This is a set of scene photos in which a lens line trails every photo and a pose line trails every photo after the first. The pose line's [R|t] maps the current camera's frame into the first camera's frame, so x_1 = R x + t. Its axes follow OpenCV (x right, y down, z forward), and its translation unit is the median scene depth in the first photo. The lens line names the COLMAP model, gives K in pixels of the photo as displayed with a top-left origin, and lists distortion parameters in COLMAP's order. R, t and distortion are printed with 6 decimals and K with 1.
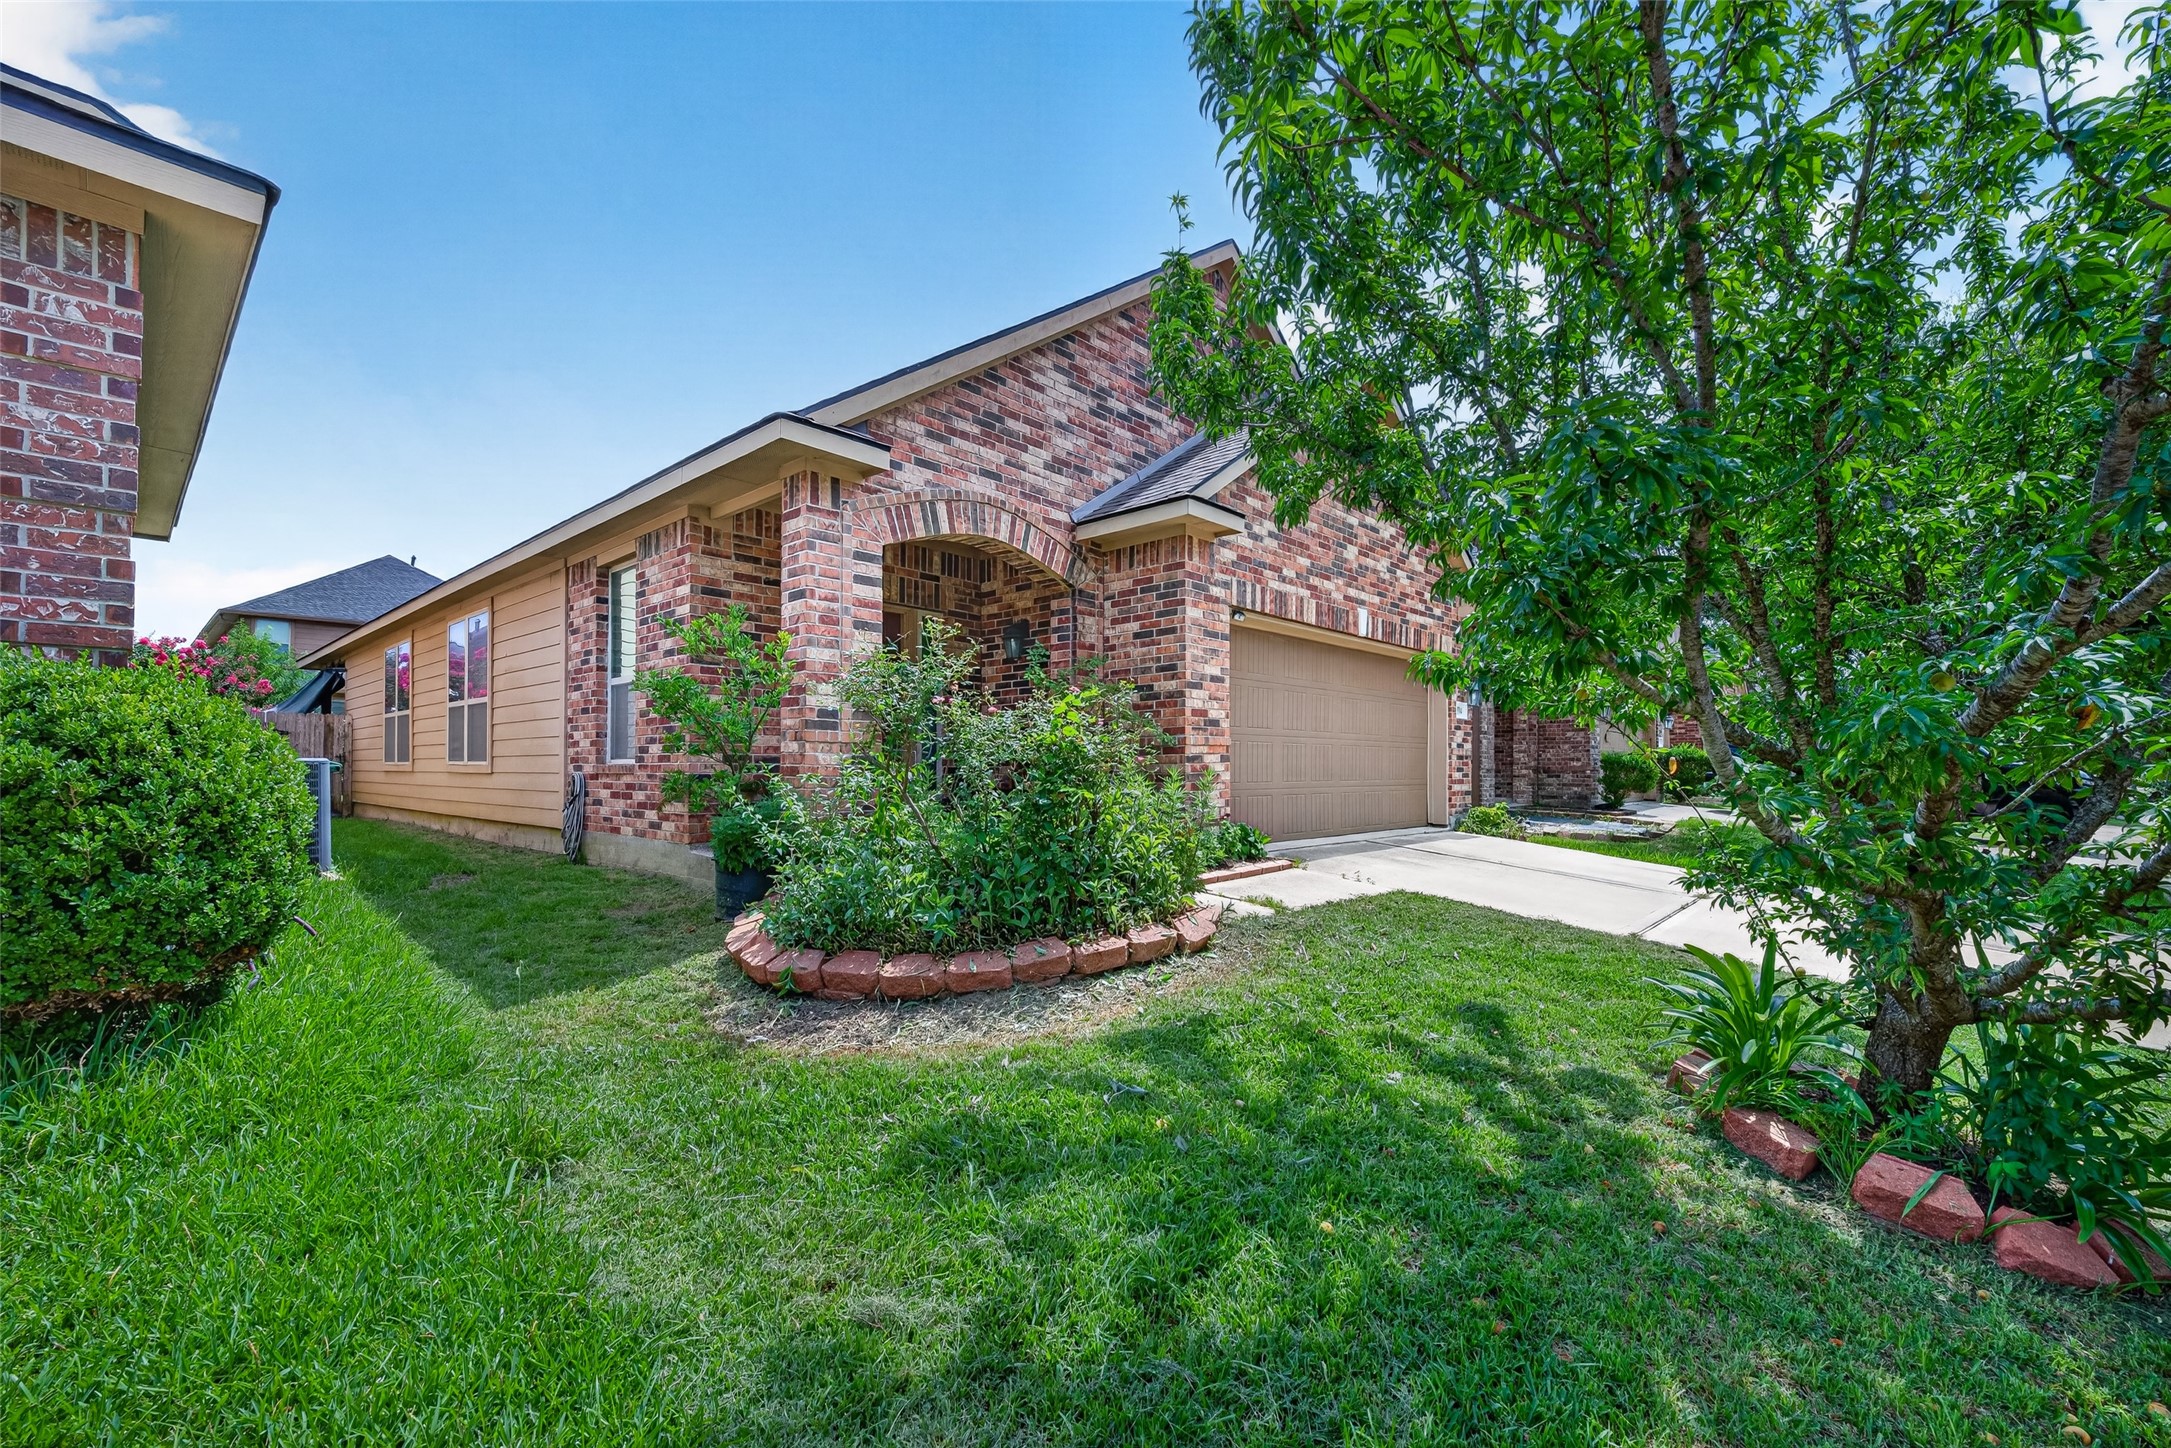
lens RADIAL K [[922.4, 0, 1122.7], [0, 922.4, 759.8], [0, 0, 1]] dist [-0.004741, -0.002799]
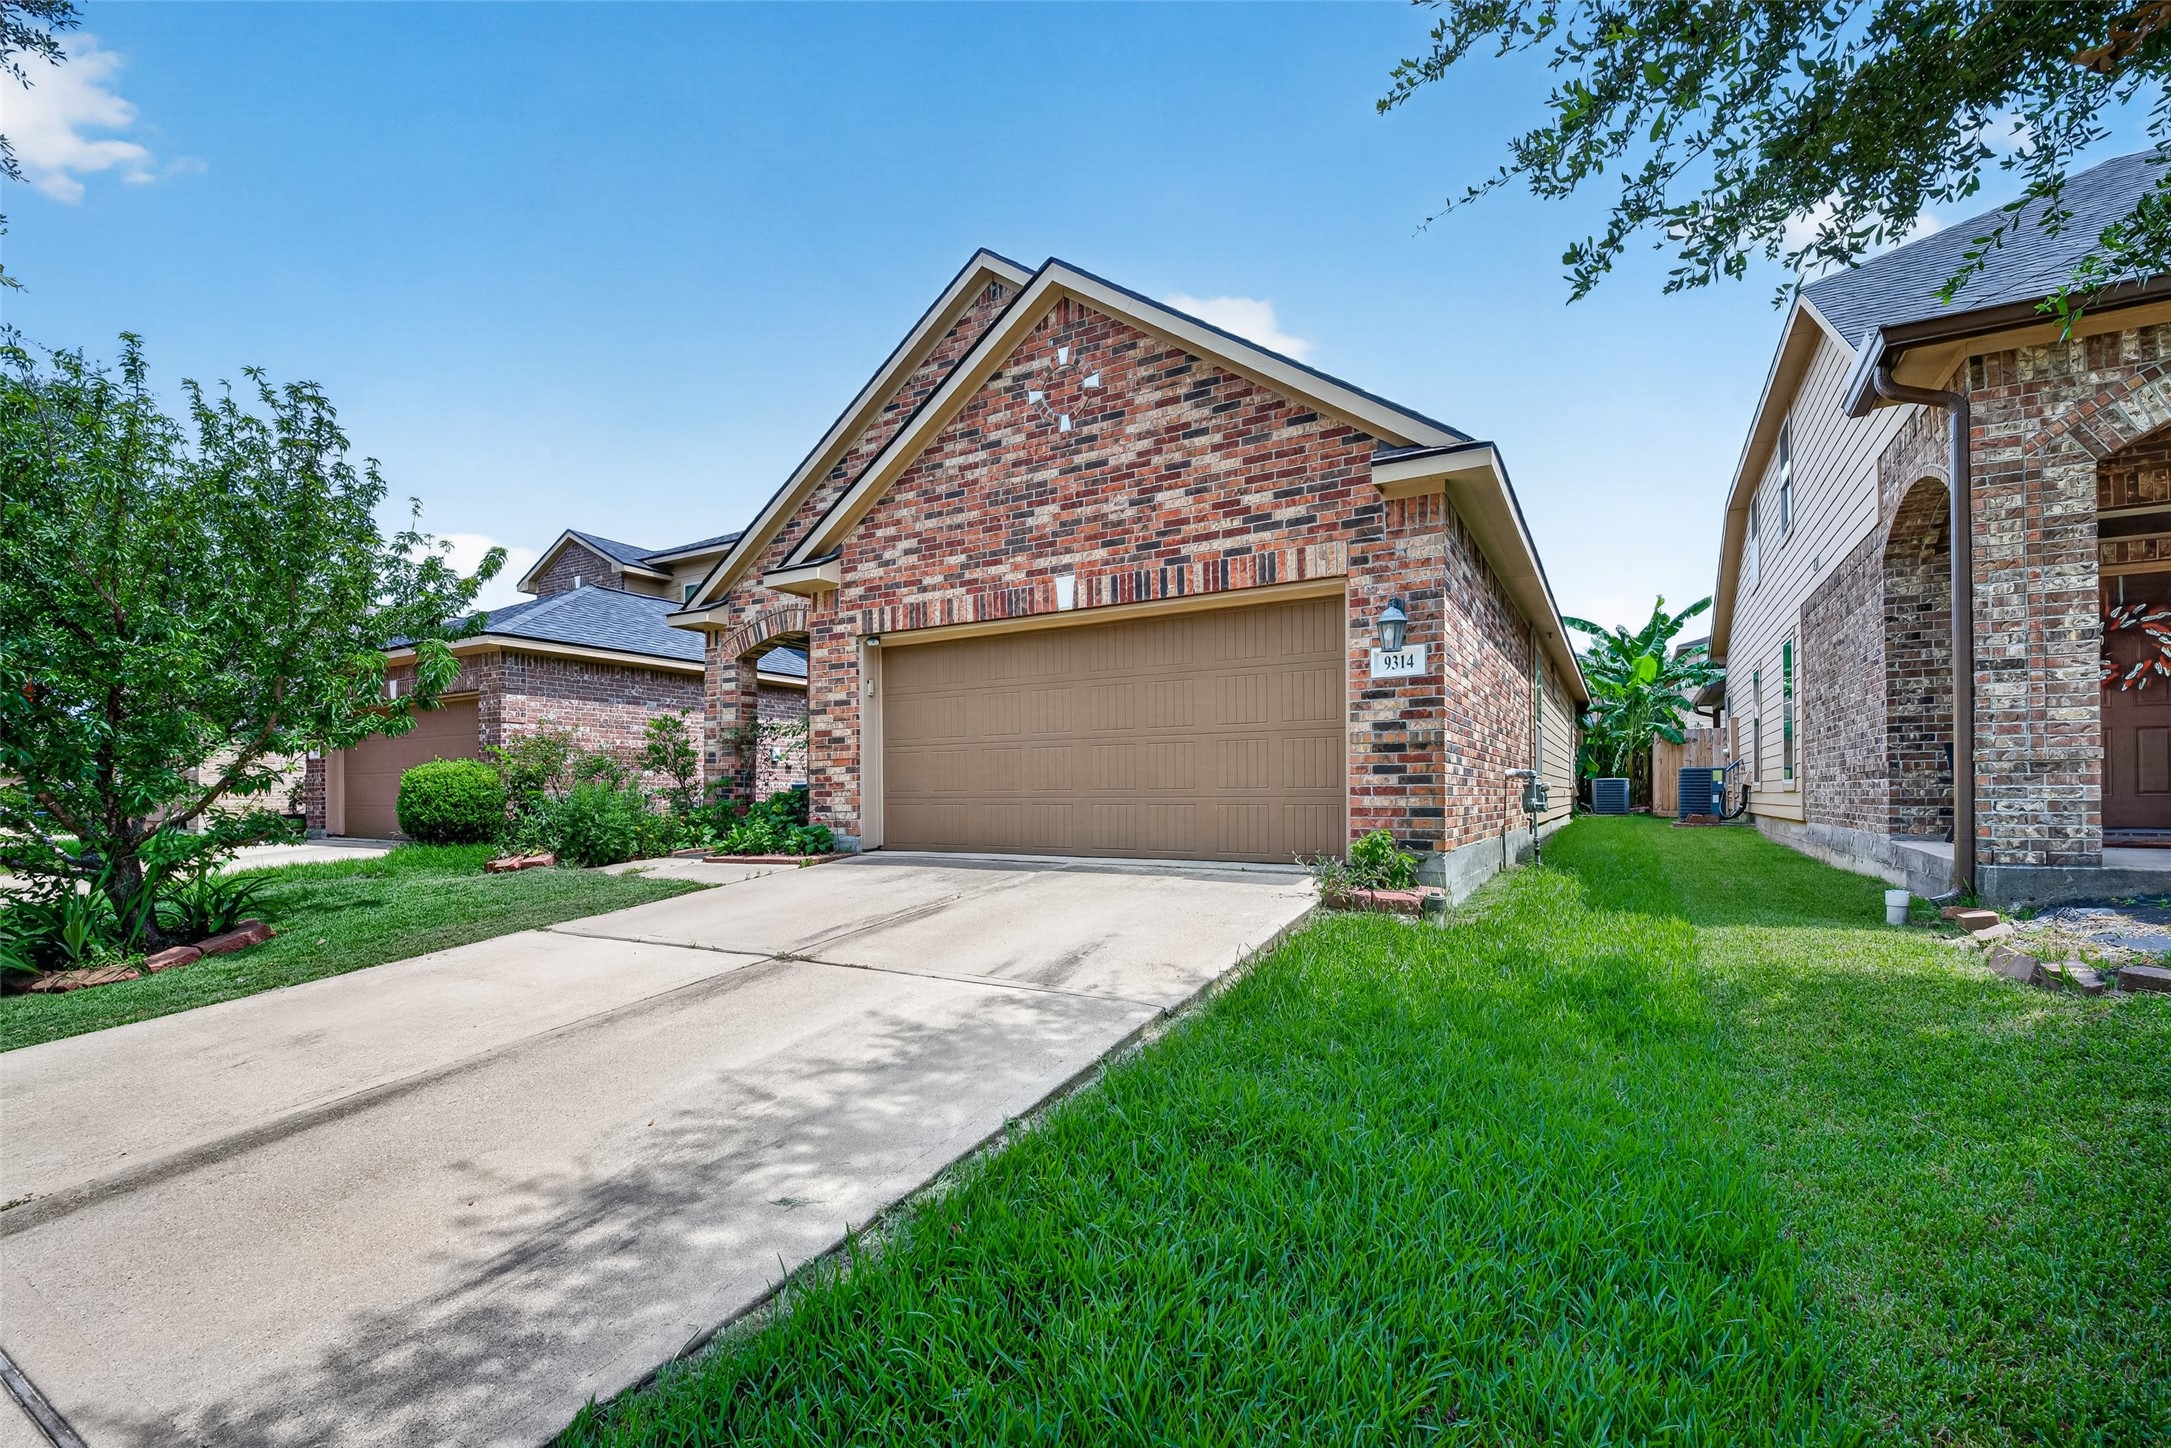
lens RADIAL K [[922.4, 0, 1149.5], [0, 922.4, 791.7], [0, 0, 1]] dist [-0.004741, -0.002799]
pose [[0.225841, -0.005969, -0.974146, 1.386452], [0.019492, 0.999809, -0.001607, 0.036855], [0.973969, -0.018625, 0.225914, 1.154536]]
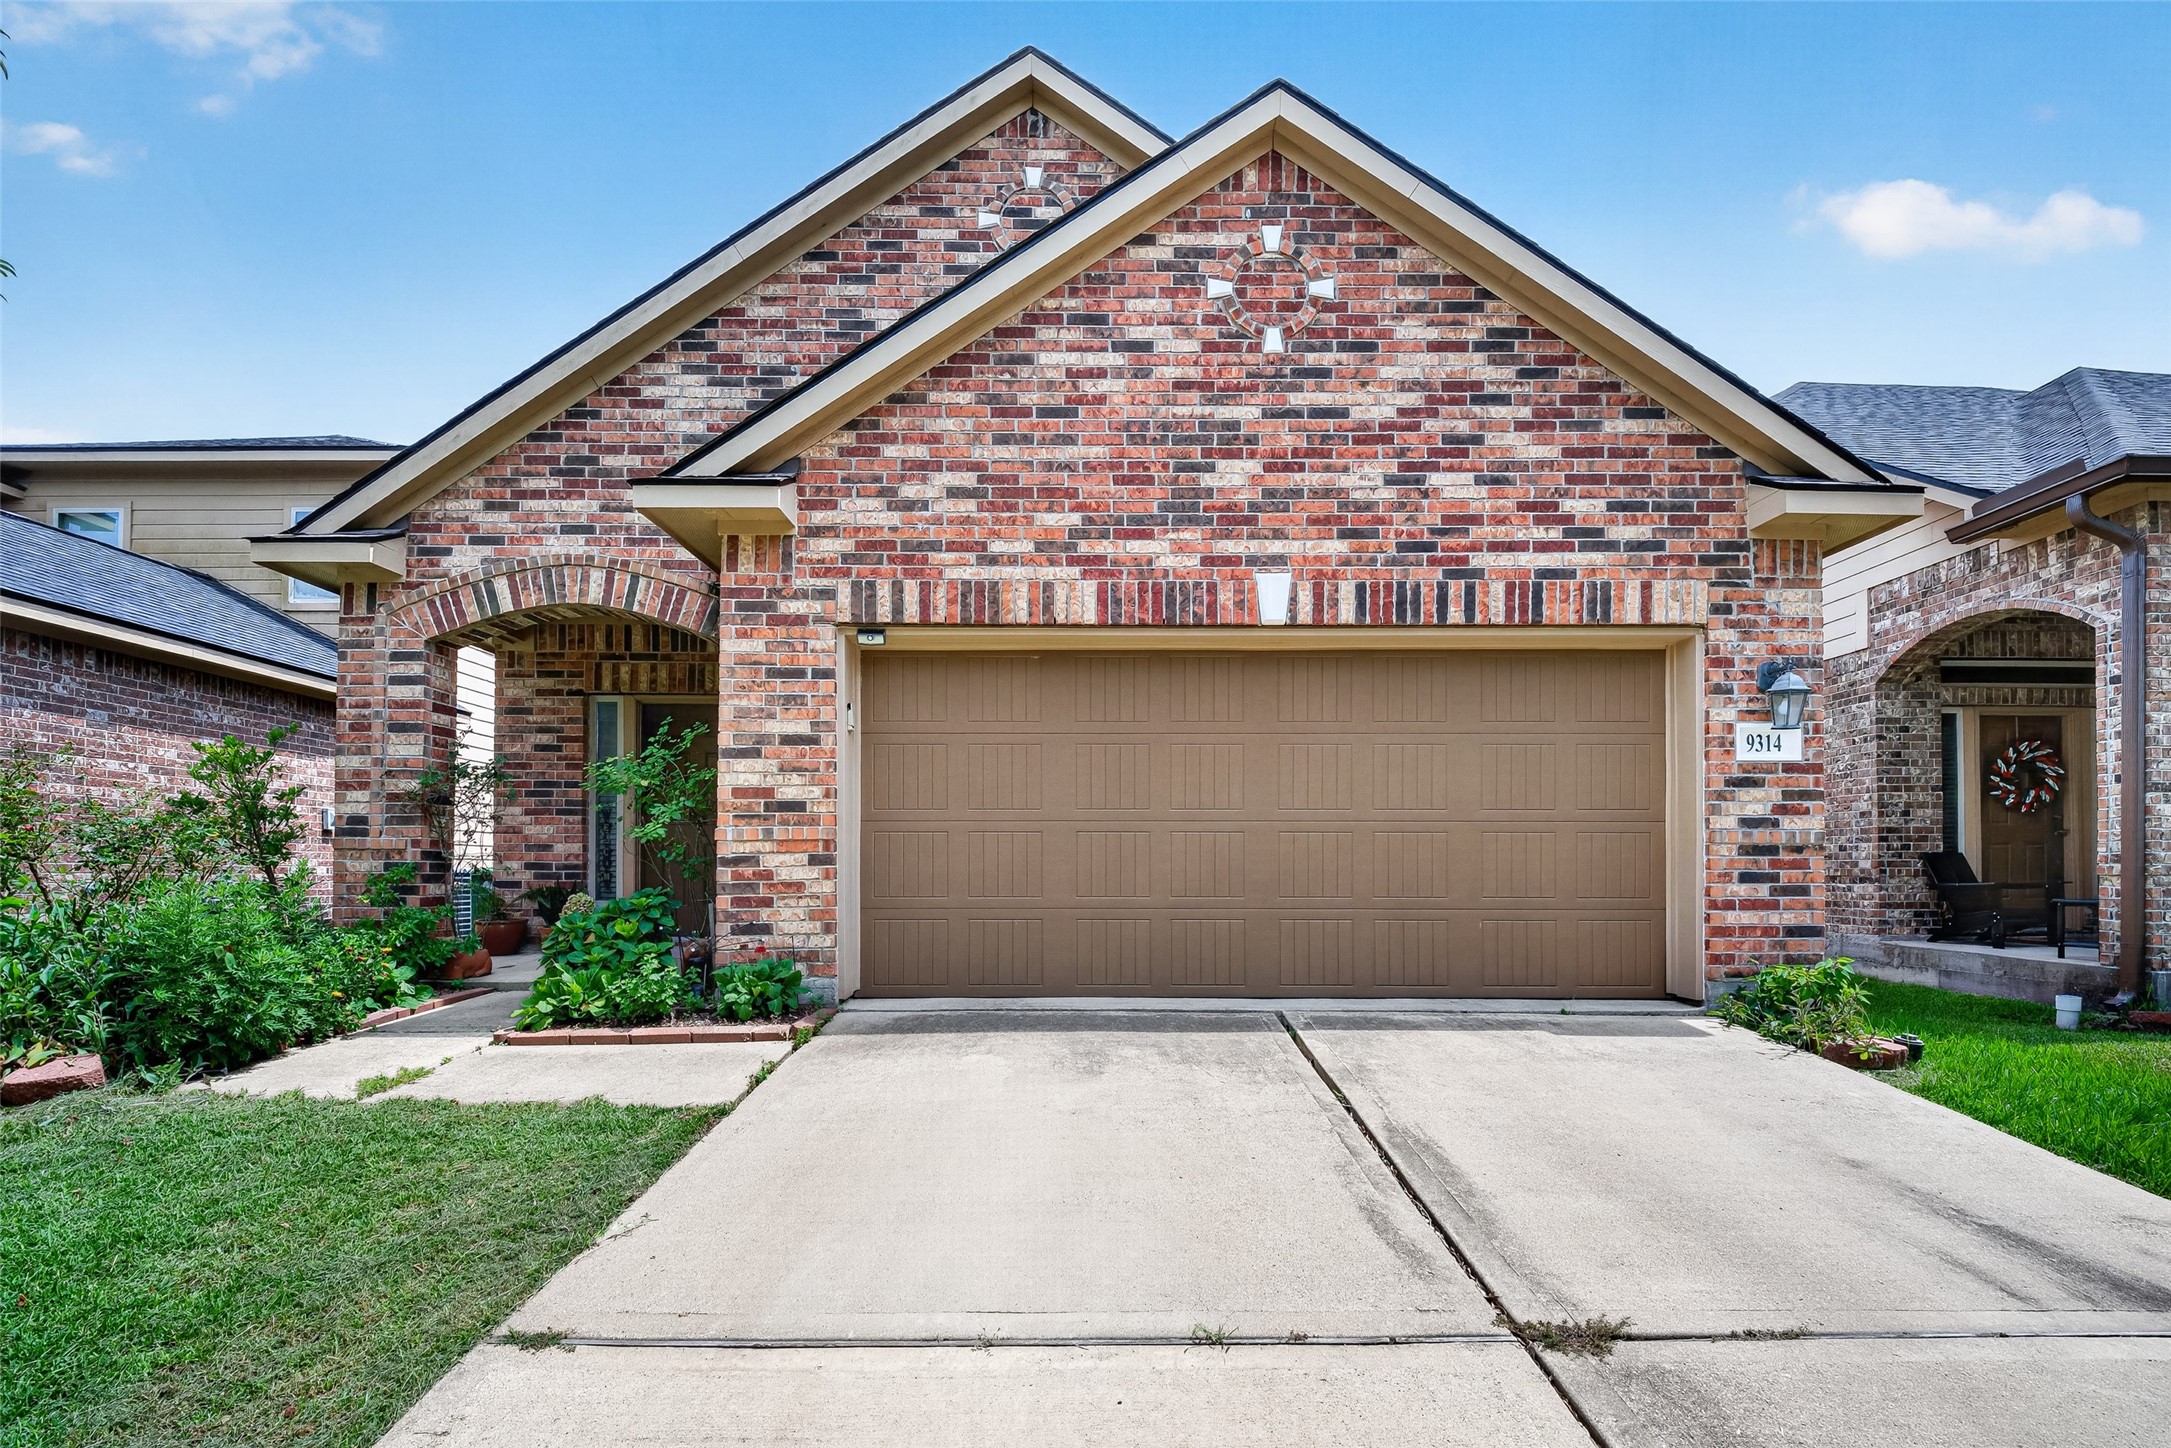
lens RADIAL K [[922.4, 0, 1111.2], [0, 922.4, 867.8], [0, 0, 1]] dist [-0.004741, -0.002799]
pose [[0.670491, -0.004506, -0.741904, 0.768319], [0.009591, 0.999951, 0.002594, 0.004853], [0.741856, -0.008855, 0.670501, 0.748032]]
